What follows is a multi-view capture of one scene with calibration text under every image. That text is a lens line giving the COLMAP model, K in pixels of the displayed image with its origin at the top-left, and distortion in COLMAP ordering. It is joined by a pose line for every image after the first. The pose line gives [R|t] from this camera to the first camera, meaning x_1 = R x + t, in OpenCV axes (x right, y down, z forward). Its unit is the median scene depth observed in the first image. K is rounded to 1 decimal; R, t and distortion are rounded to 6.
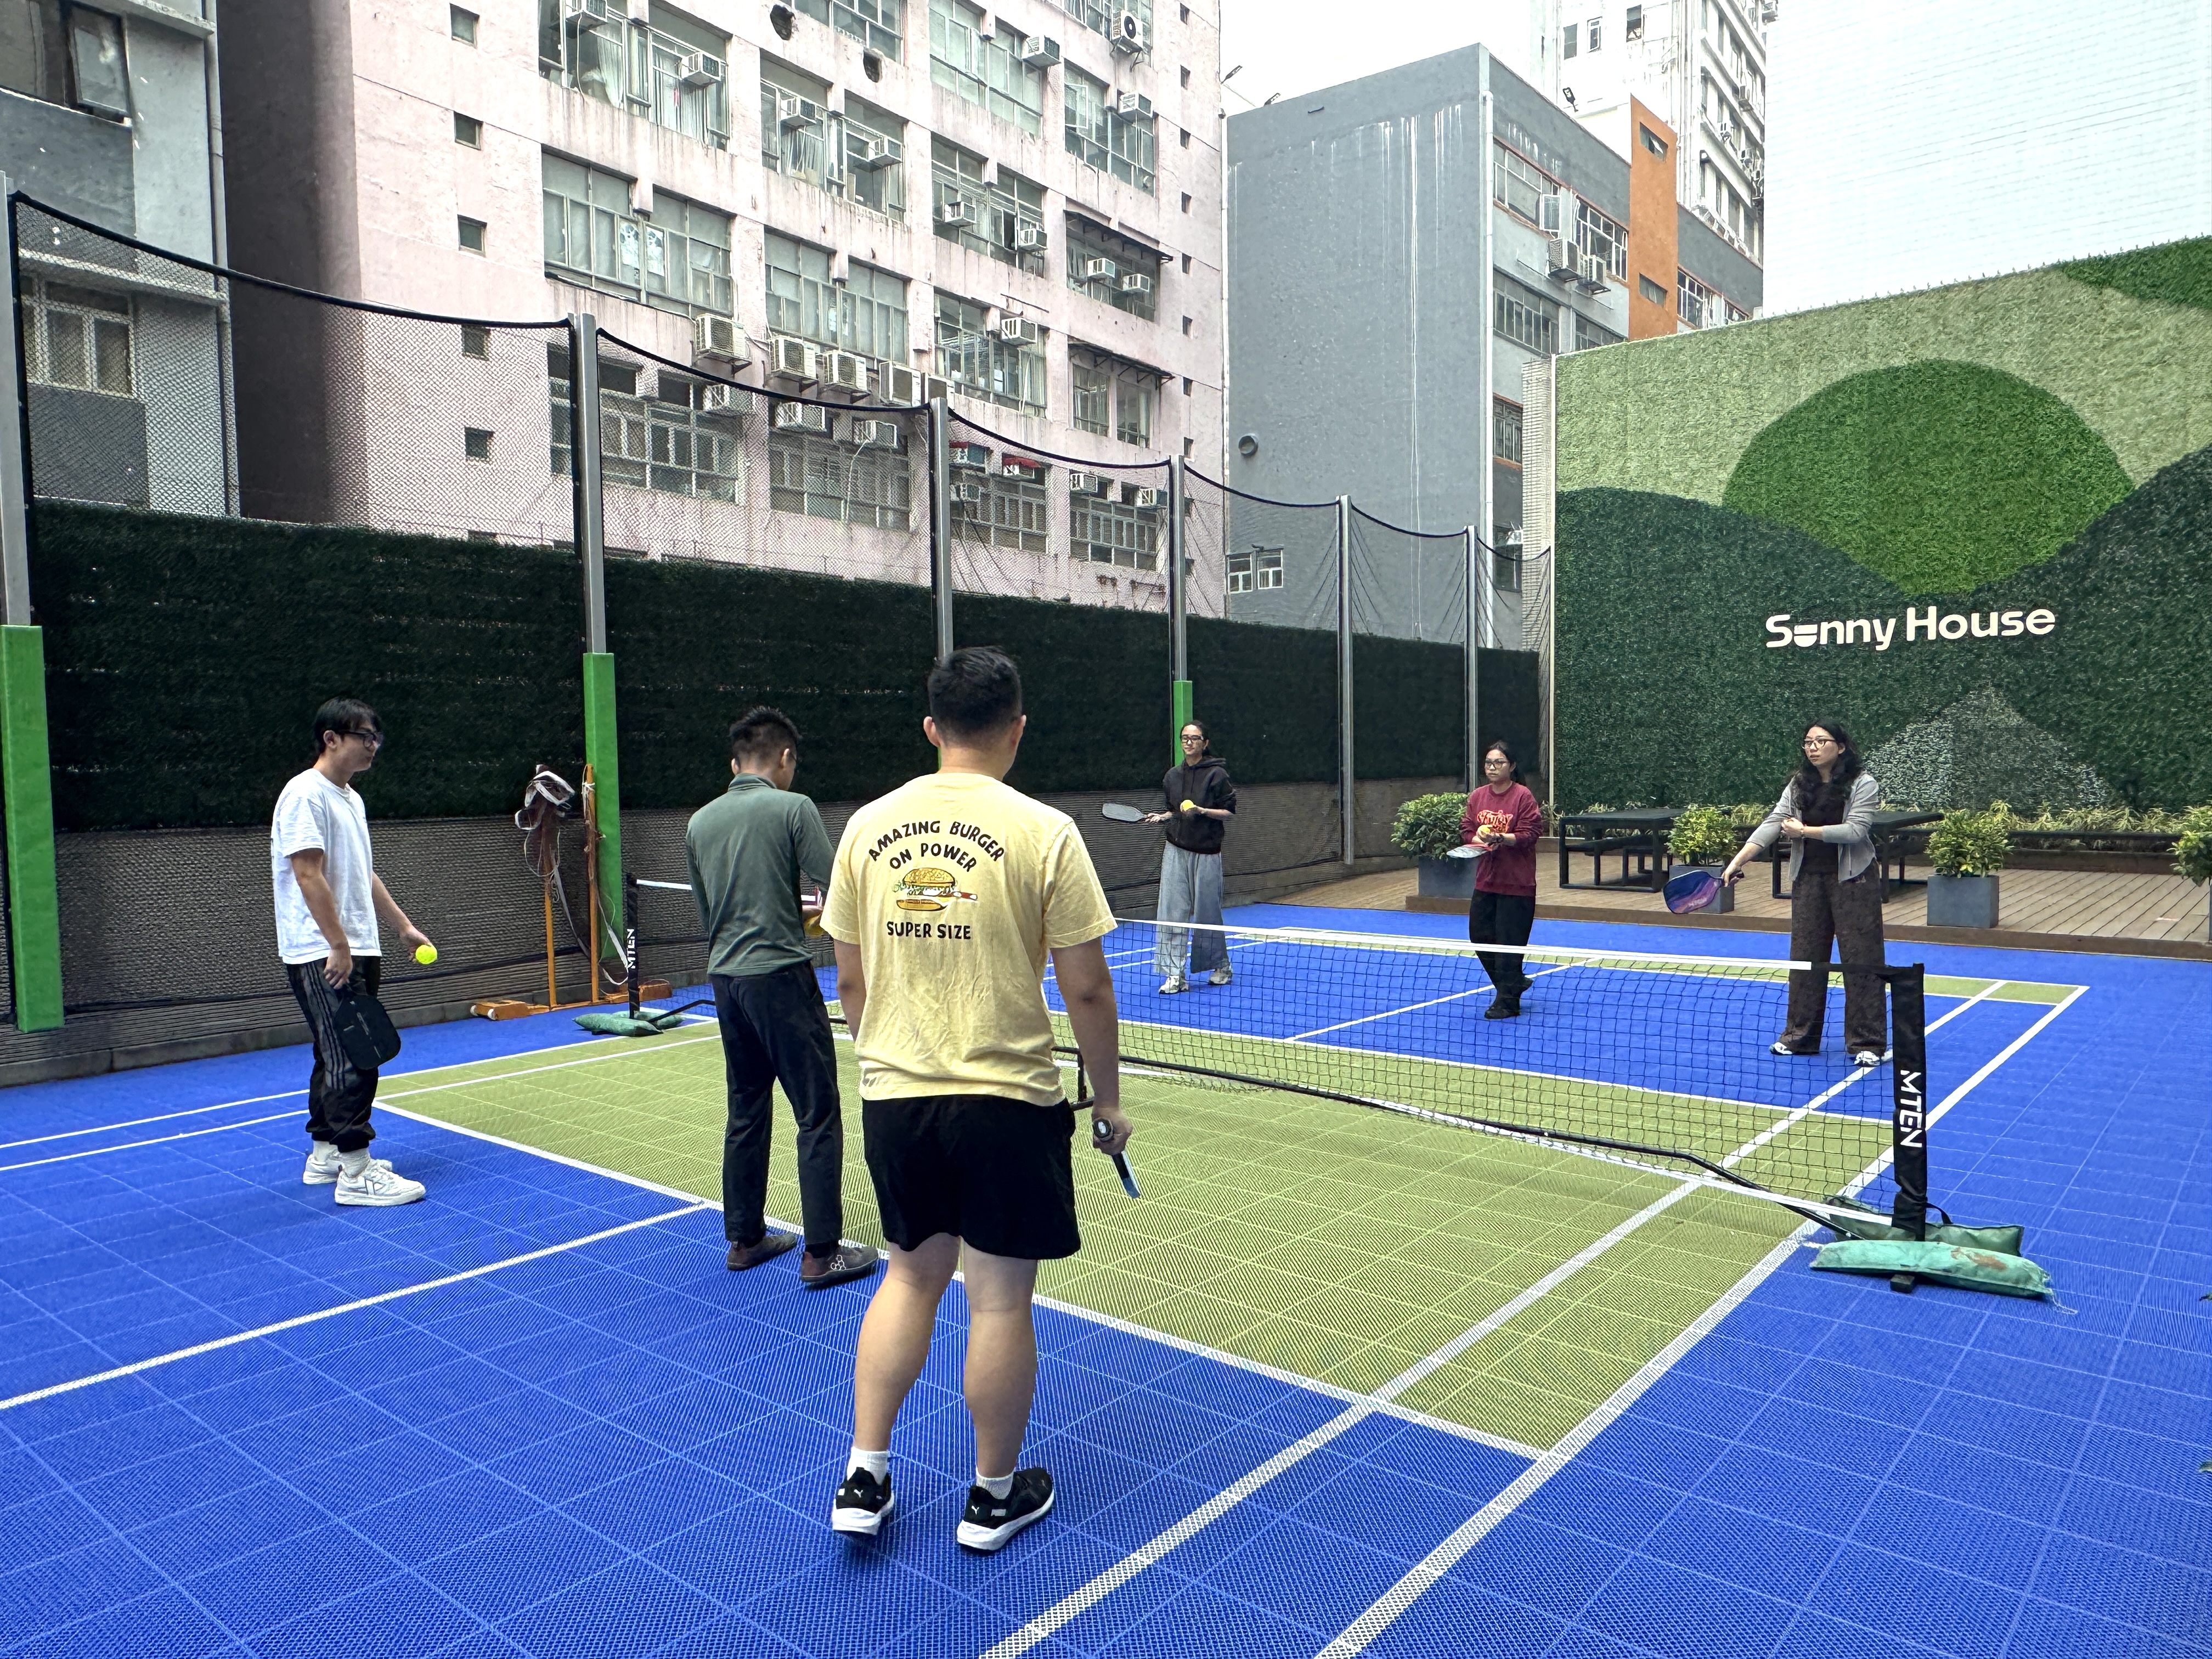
lens RADIAL K [[1532.2, 0, 1106.0], [0, 1532.2, 829.5], [0, 0, 1]] dist [-0.006042, 0.004354]
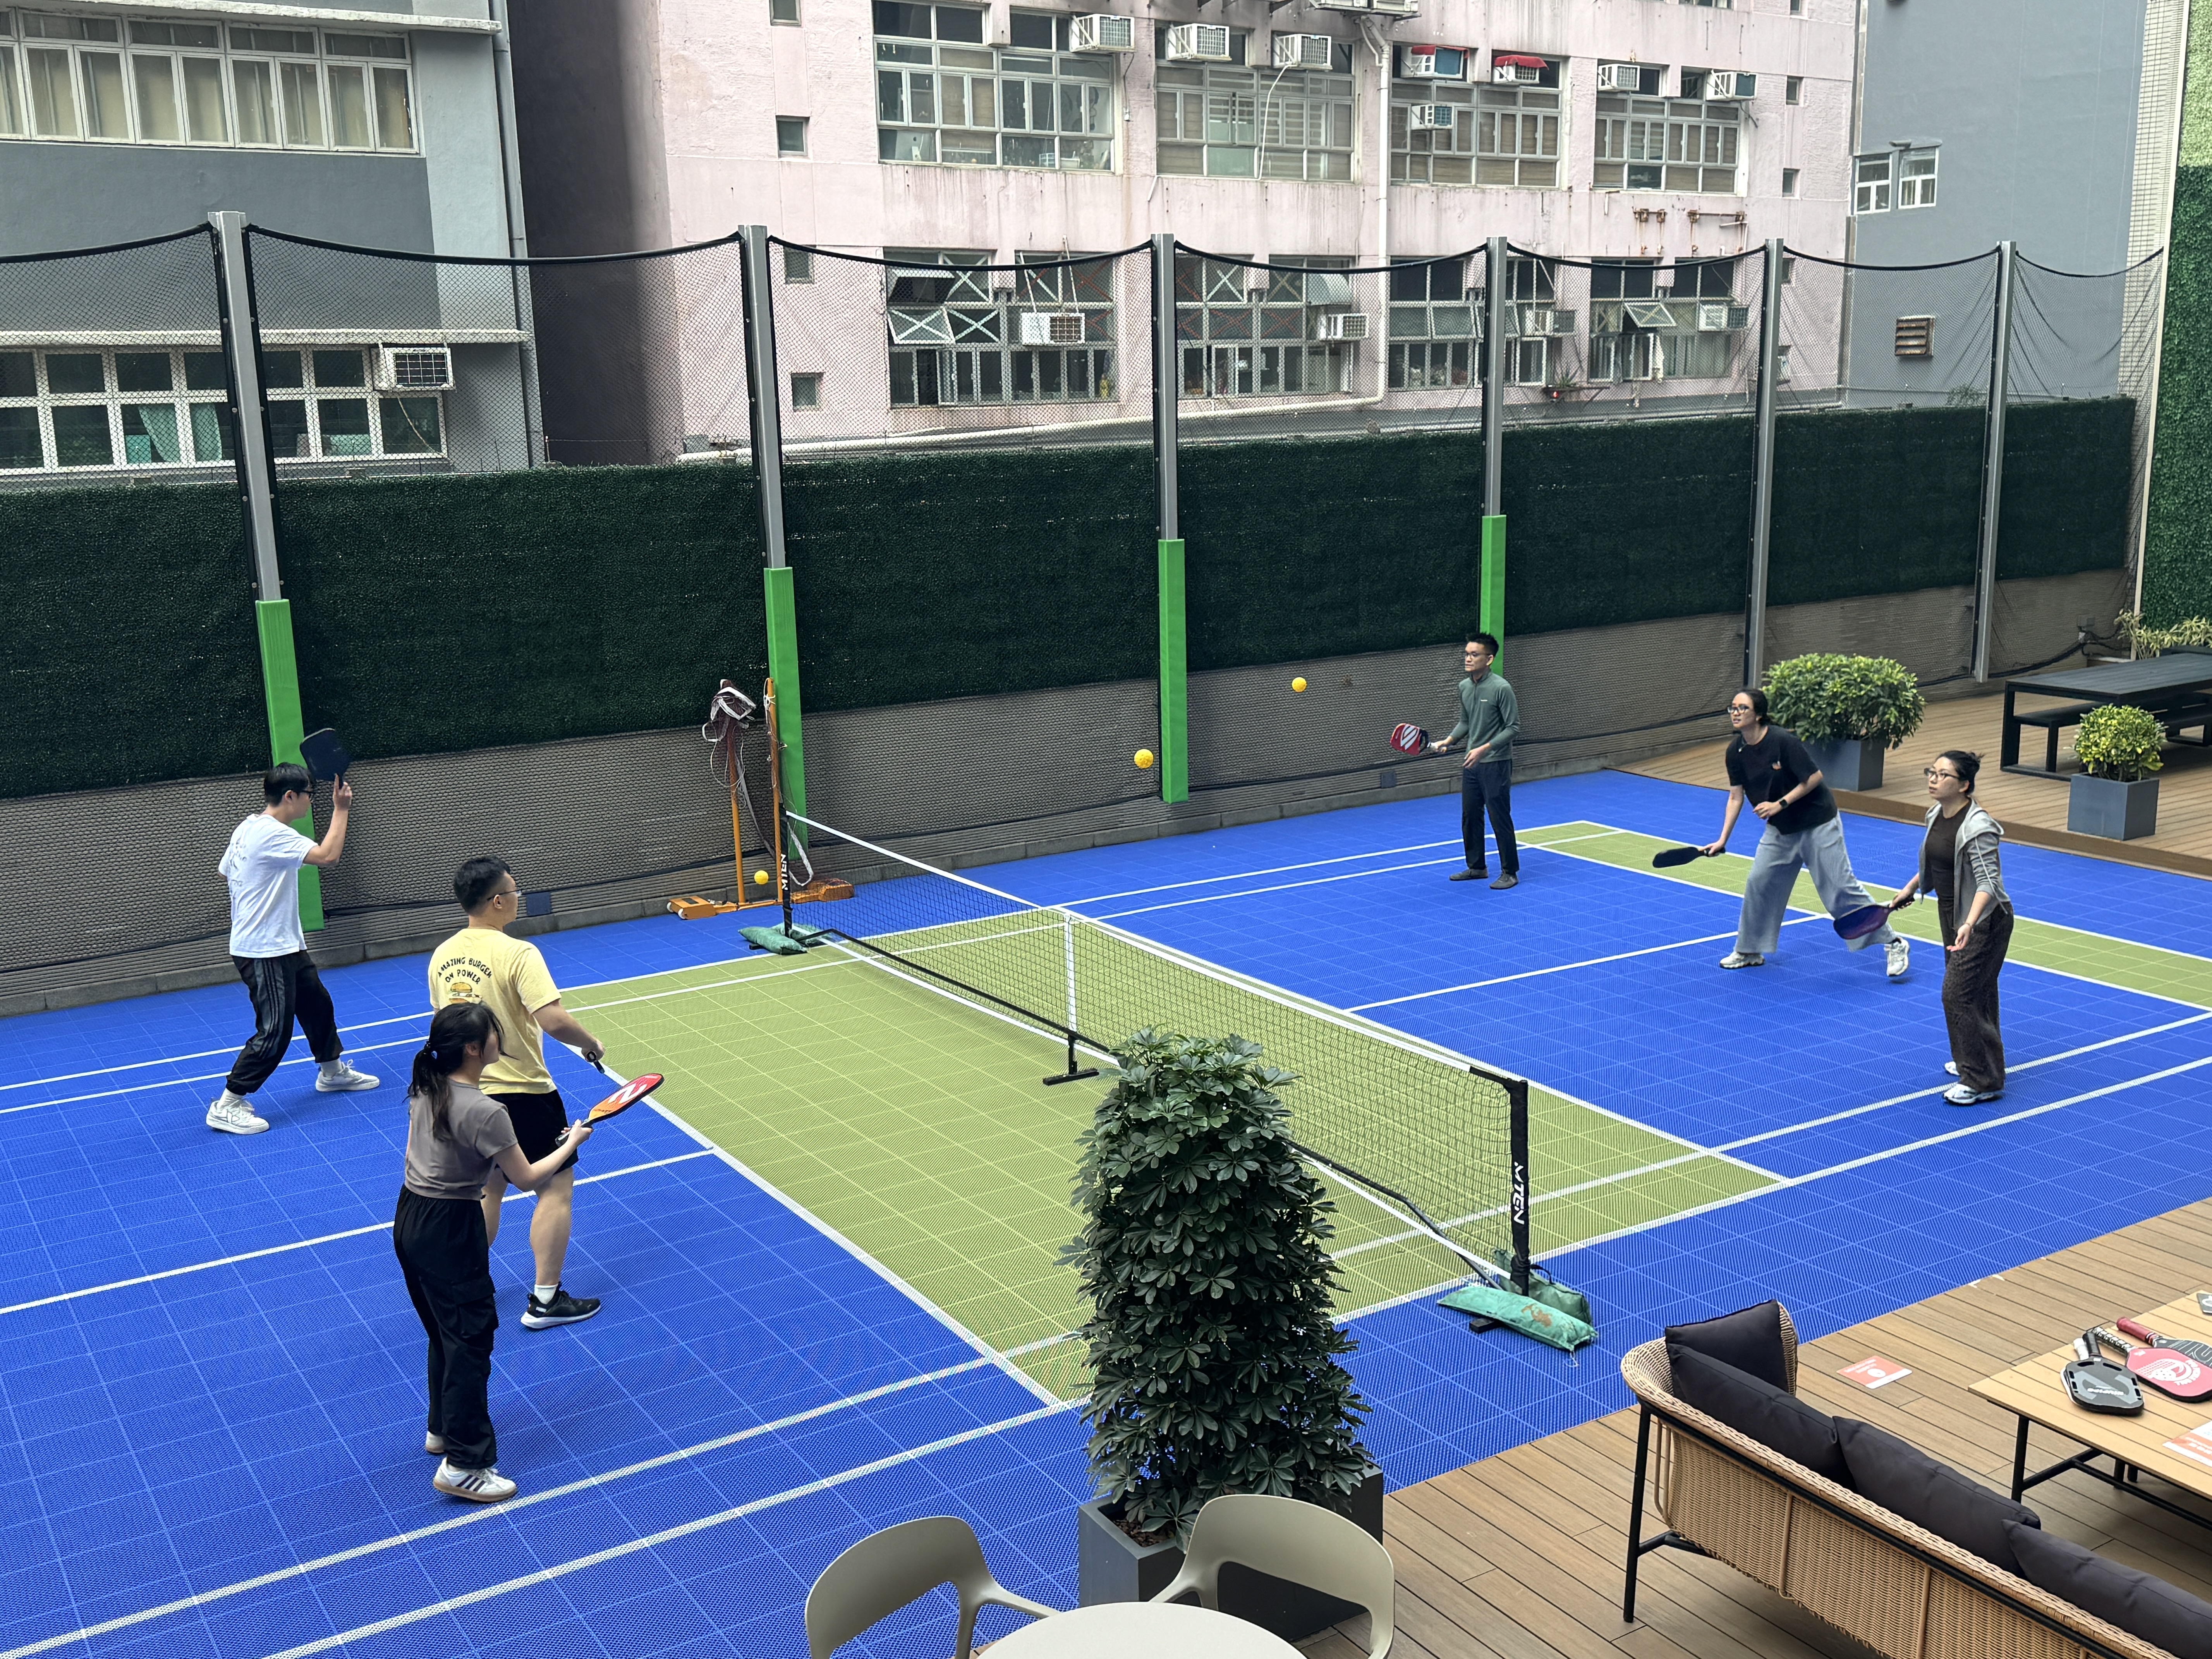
lens RADIAL K [[2229.5, 0, 1106.0], [0, 2229.5, 829.5], [0, 0, 1]] dist [0.217388, -0.531745]
pose [[0.949193, 0.057896, -0.309322, 0.136790], [-0.005704, 0.985934, 0.167035, -0.075268], [0.314642, -0.156785, 0.936173, -0.142465]]
